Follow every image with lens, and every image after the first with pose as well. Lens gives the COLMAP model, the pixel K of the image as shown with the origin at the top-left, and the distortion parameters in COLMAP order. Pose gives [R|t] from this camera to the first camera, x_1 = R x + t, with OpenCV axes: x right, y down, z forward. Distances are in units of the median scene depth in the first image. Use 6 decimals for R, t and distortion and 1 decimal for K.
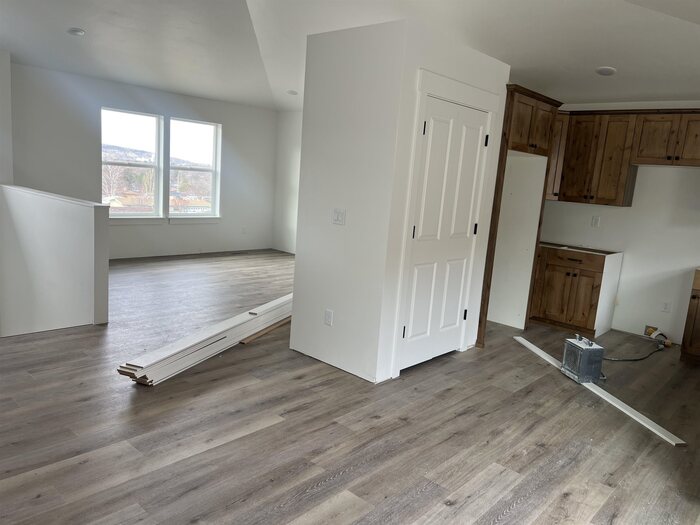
lens RADIAL K [[539.4, 0, 353.0], [0, 539.4, 257.4], [0, 0, 1]] dist [0.028051, -0.027623]
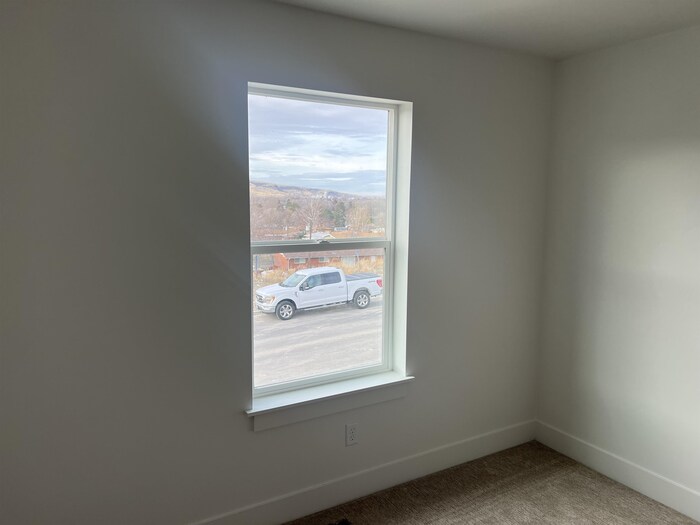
lens RADIAL K [[539.4, 0, 350.3], [0, 539.4, 264.3], [0, 0, 1]] dist [0.028051, -0.027623]
pose [[0.952423, -0.019547, -0.304151, -0.207842], [0.006930, 0.999072, -0.042507, -0.155222], [0.304699, 0.038377, 0.951675, 0.783600]]
